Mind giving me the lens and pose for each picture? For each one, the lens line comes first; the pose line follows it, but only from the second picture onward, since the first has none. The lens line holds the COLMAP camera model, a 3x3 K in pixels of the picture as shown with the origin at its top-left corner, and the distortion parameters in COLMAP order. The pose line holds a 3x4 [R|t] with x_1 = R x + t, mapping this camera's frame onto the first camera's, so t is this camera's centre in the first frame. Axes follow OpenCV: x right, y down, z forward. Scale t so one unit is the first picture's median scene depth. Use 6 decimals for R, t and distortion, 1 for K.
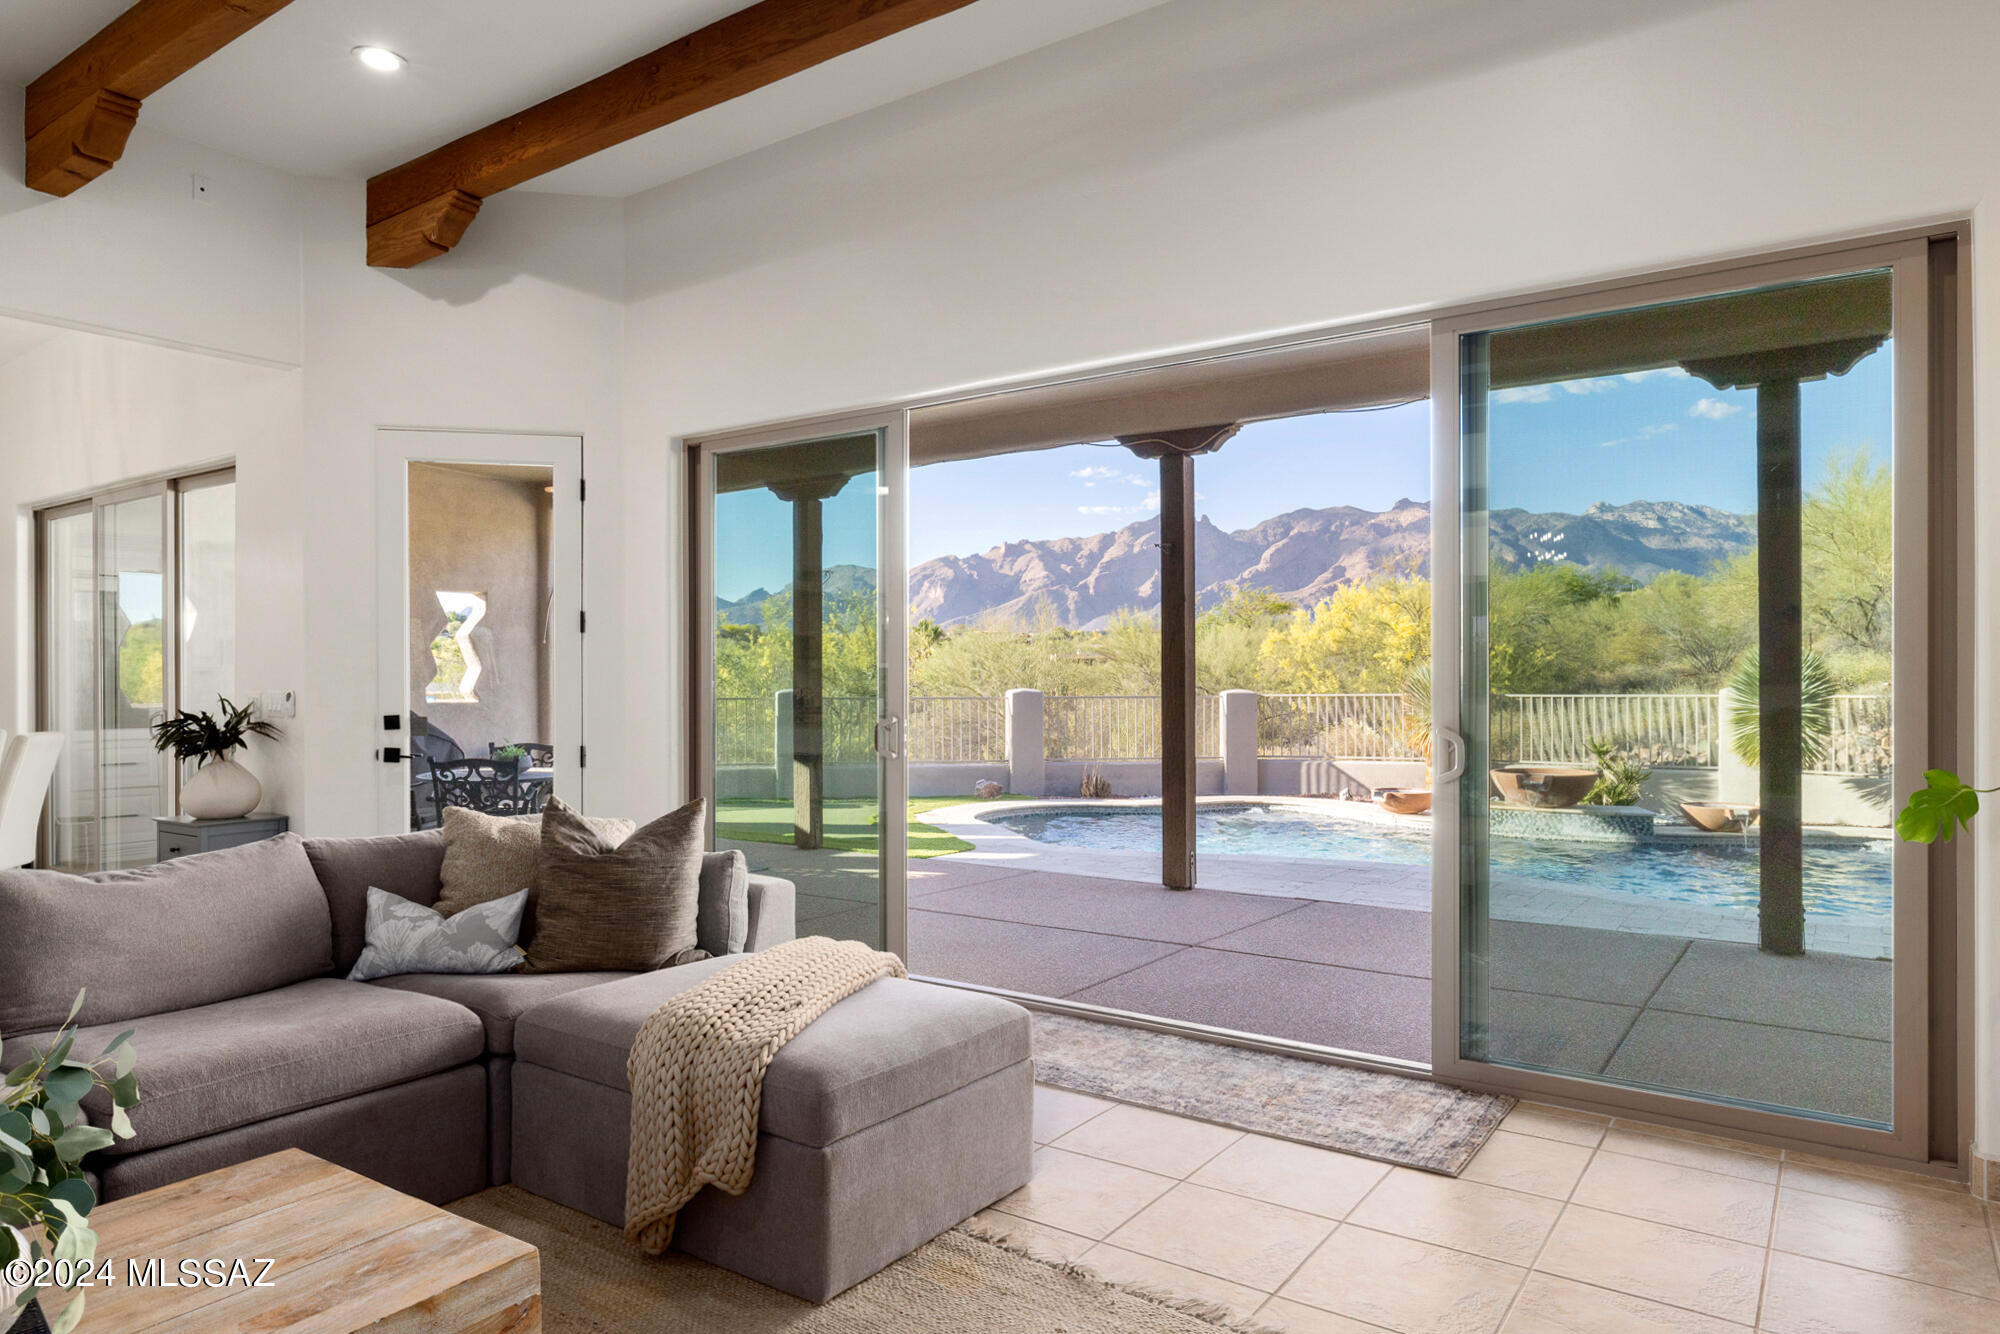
lens RADIAL K [[1220.0, 0, 1000.0], [0, 1220.0, 667.0], [0, 0, 1]] dist [-0.000452, -0.000203]
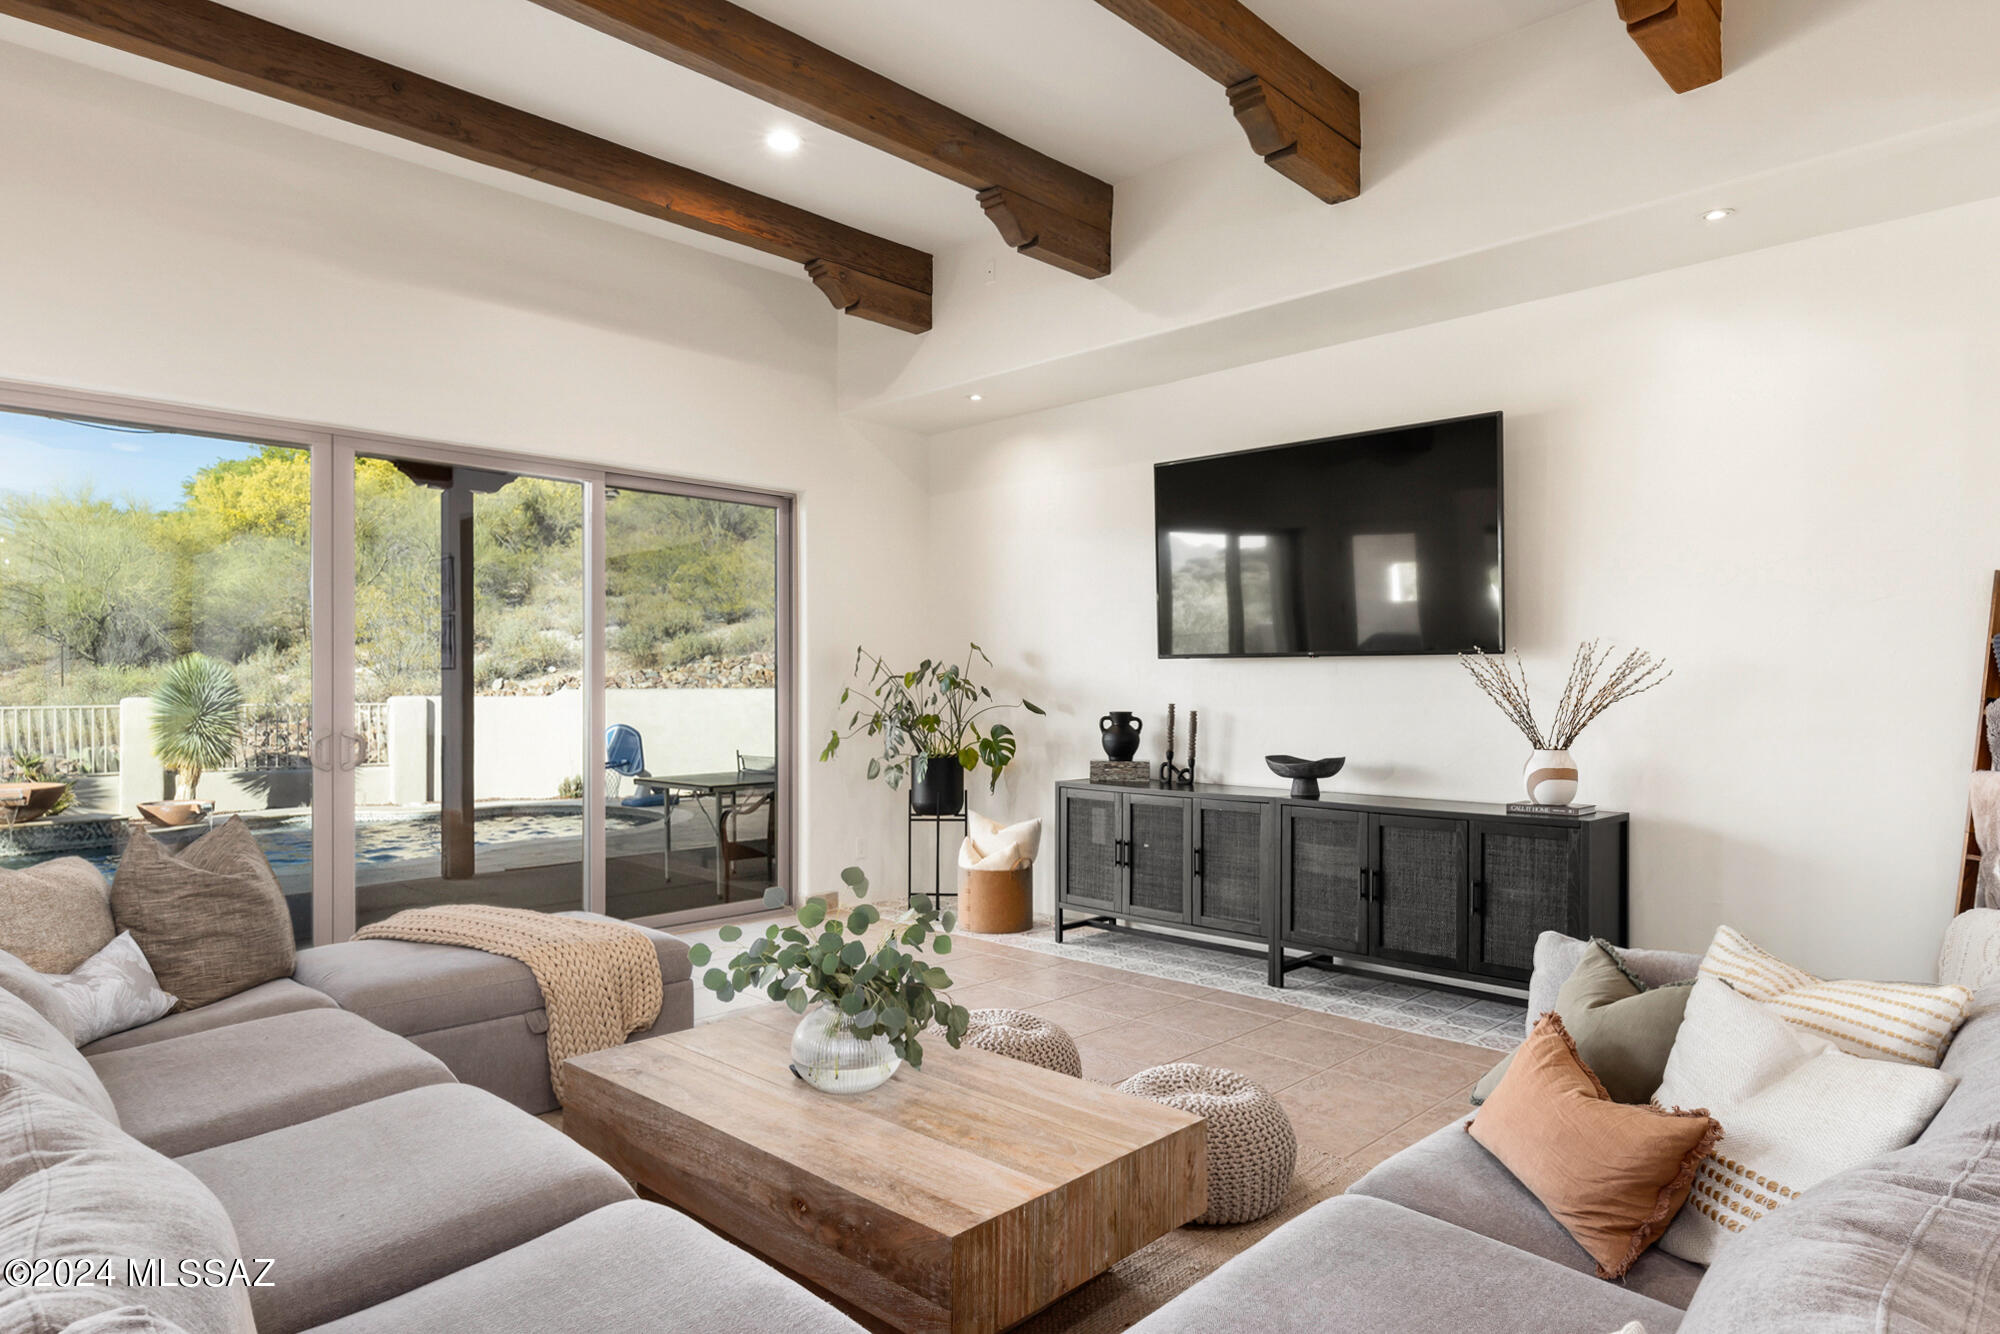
lens RADIAL K [[1169.1, 0, 997.6], [0, 1169.1, 676.9], [0, 0, 1]] dist [0.000892, 0.001335]
pose [[0.160939, 0.007075, 0.986939, -0.699322], [-0.007969, 0.999951, -0.005869, -0.004185], [-0.986932, -0.006921, 0.160987, 0.138960]]
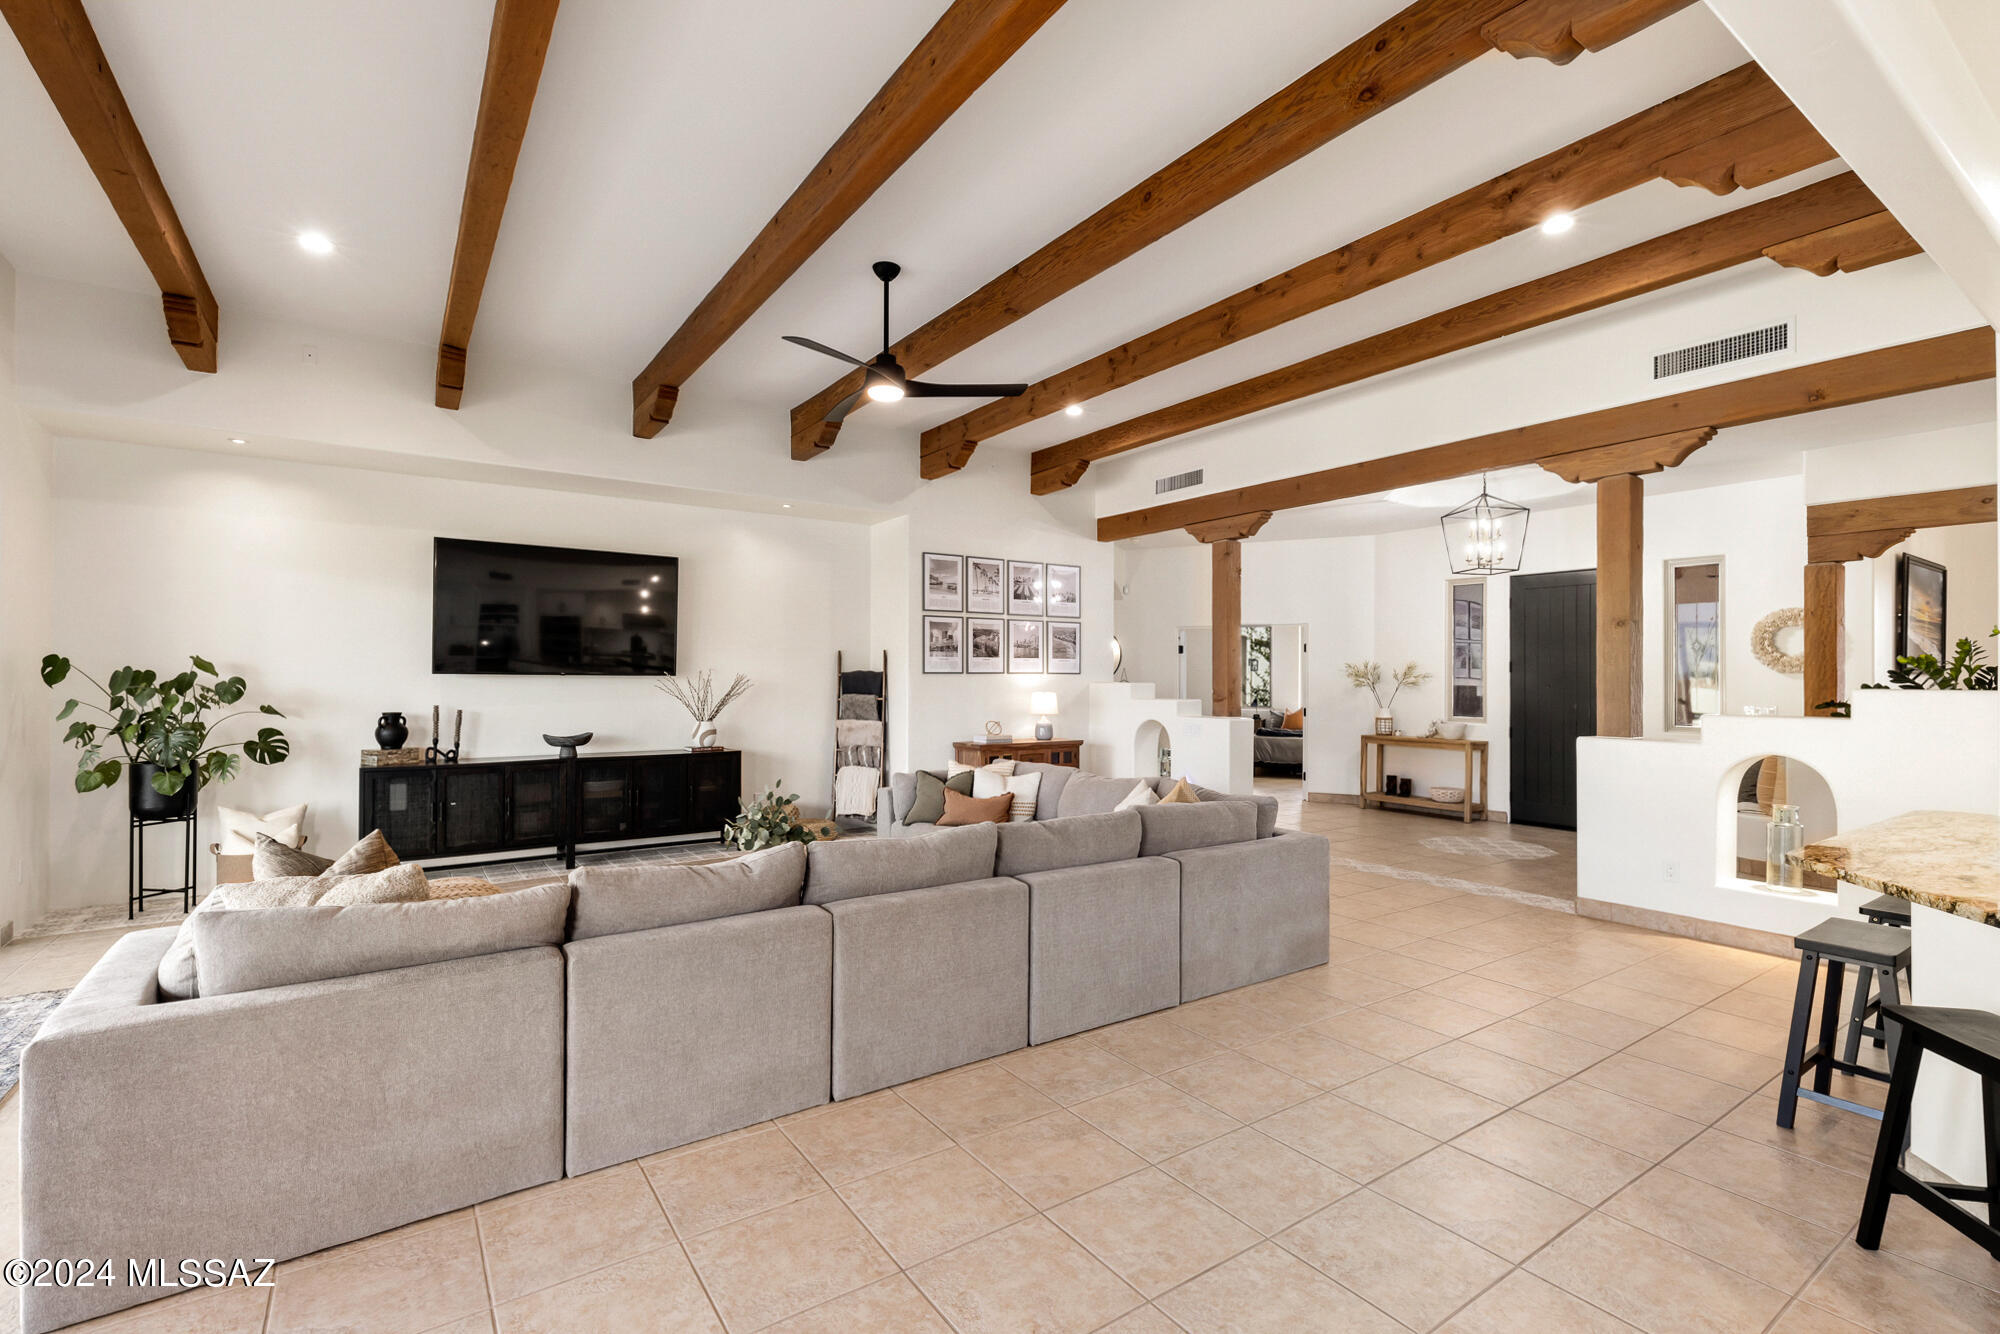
lens RADIAL K [[899.0, 0, 1000.0], [0, 899.0, 667.0], [0, 0, 1]] dist [-0.000620, -0.000210]
pose [[-0.939360, 0.004350, 0.342905, -0.710396], [-0.003753, 0.999729, -0.022963, -0.012994], [-0.342912, -0.022857, -0.939089, 0.960444]]
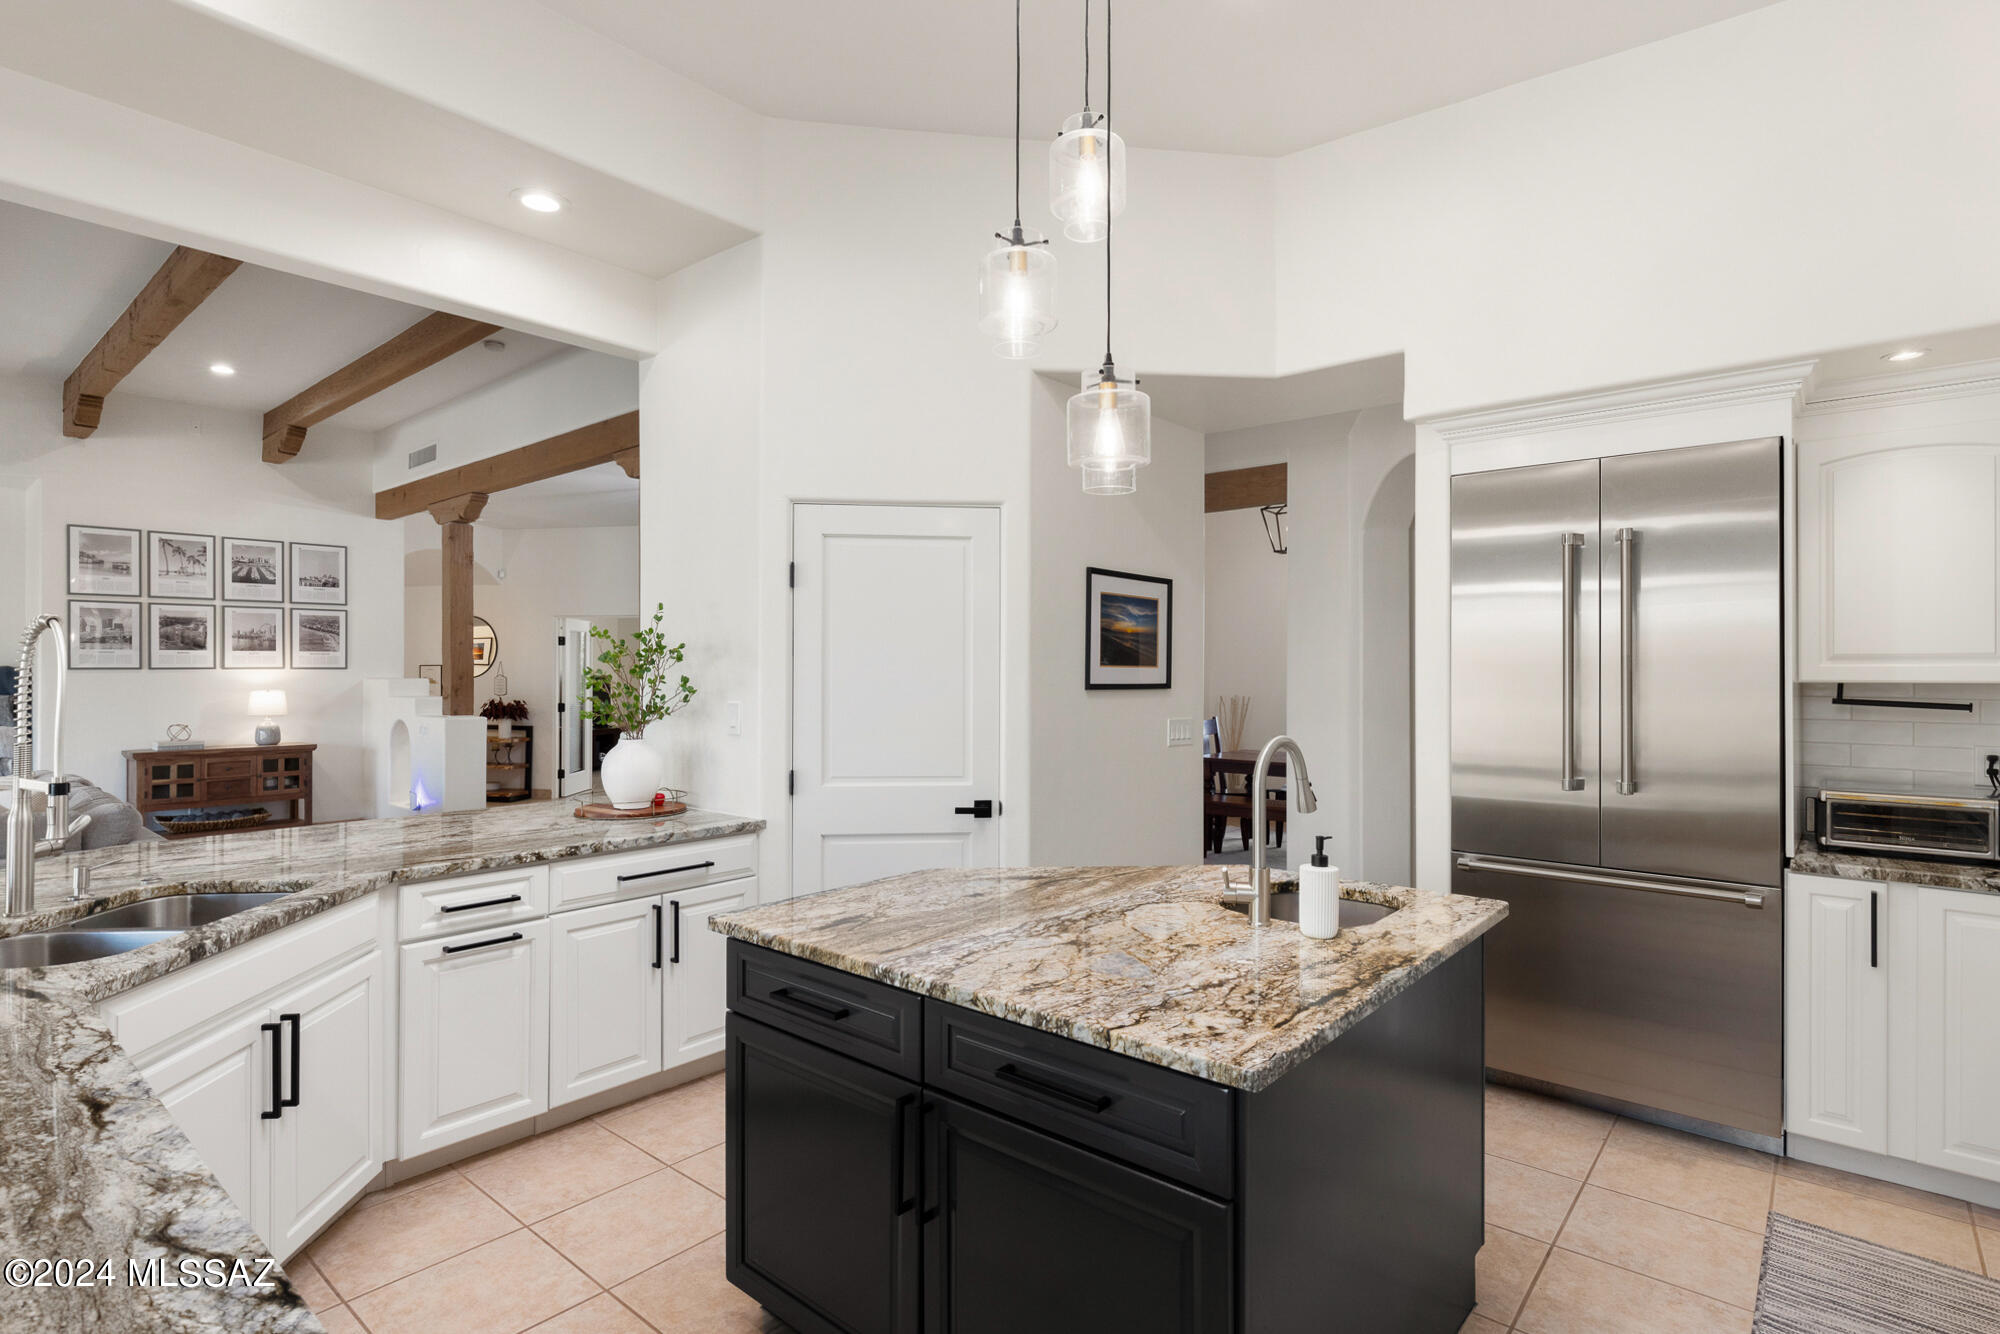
lens RADIAL K [[997.0, 0, 1000.0], [0, 997.0, 667.0], [0, 0, 1]] dist [0.003101, 0.001008]
pose [[-0.996039, 0.004280, 0.088815, -1.438166], [0.003089, 0.999903, -0.013546, -0.016047], [-0.088865, -0.013218, -0.995956, 0.880757]]
